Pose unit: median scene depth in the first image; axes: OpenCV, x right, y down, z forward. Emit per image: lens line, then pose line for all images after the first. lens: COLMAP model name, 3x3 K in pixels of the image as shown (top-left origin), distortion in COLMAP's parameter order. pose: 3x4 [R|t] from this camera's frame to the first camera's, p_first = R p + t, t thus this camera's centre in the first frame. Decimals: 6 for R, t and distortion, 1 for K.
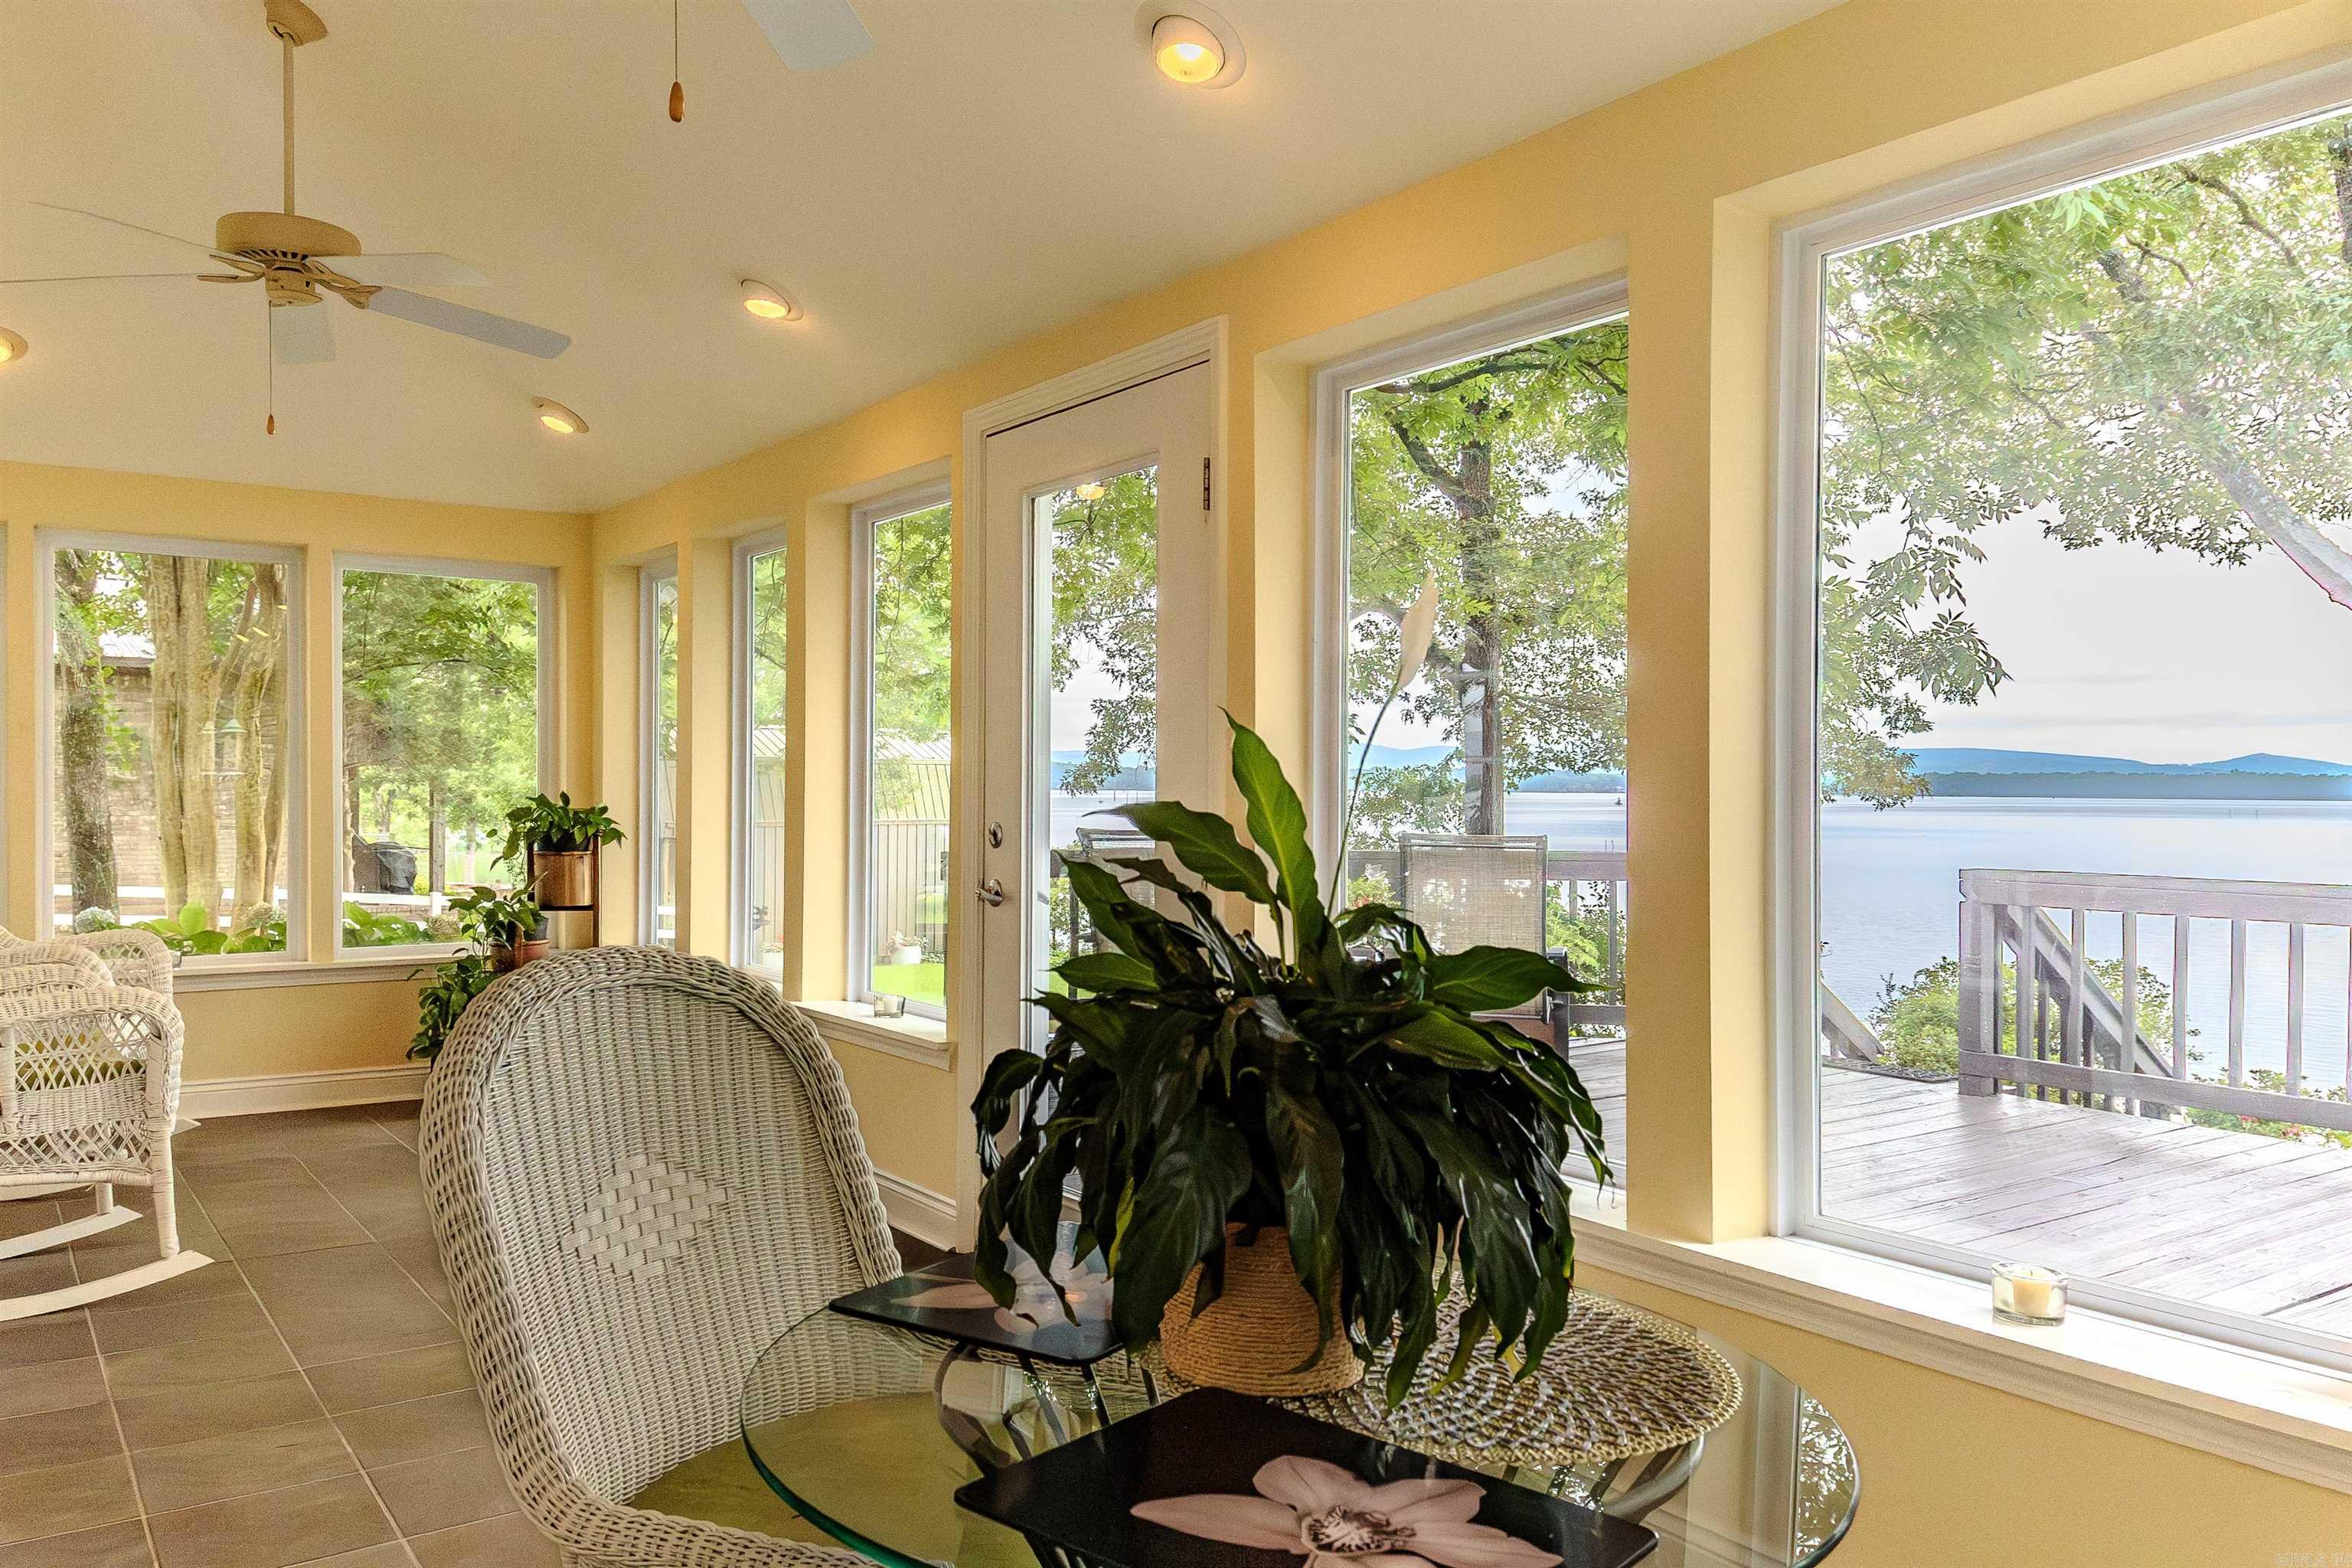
lens RADIAL K [[1705.5, 0, 1170.8], [0, 1705.5, 799.9], [0, 0, 1]] dist [0.047472, 0.002539]
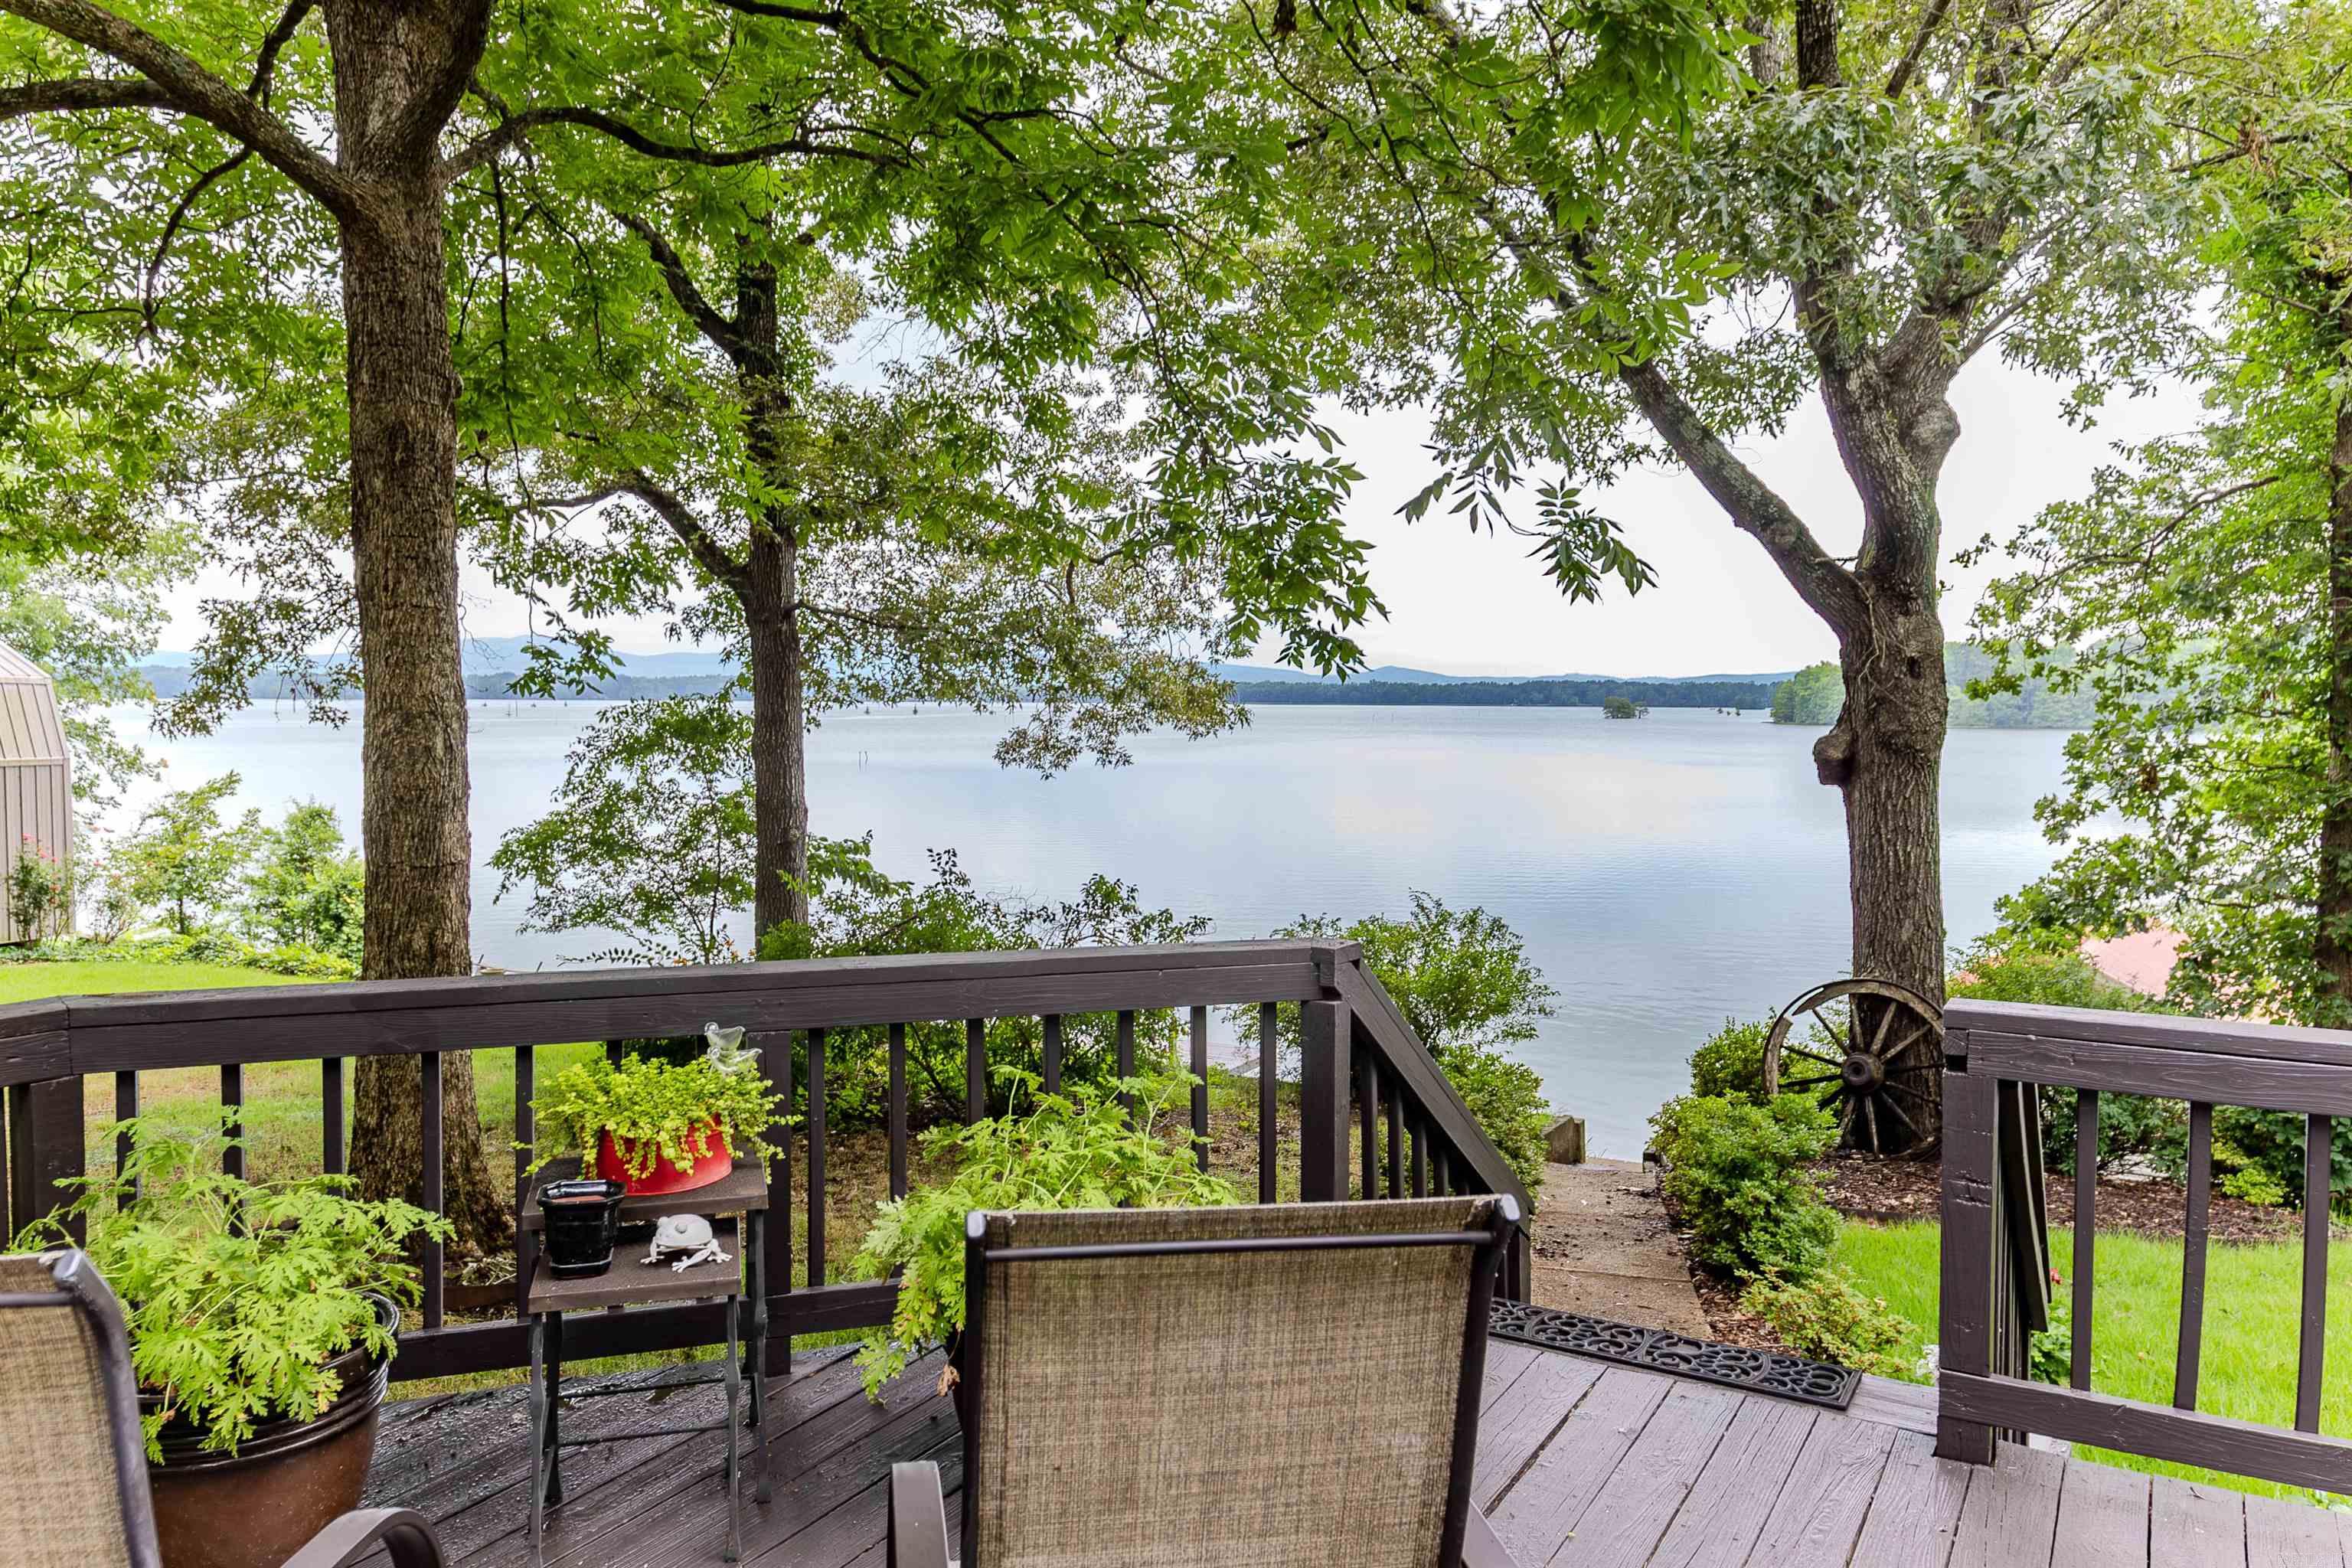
lens RADIAL K [[1705.5, 0, 1170.8], [0, 1705.5, 799.9], [0, 0, 1]] dist [0.047472, 0.002539]
pose [[0.908916, -0.026448, 0.416140, 0.017858], [0.004339, 0.998532, 0.053986, -0.013826], [-0.416957, -0.047263, 0.907697, 0.193820]]
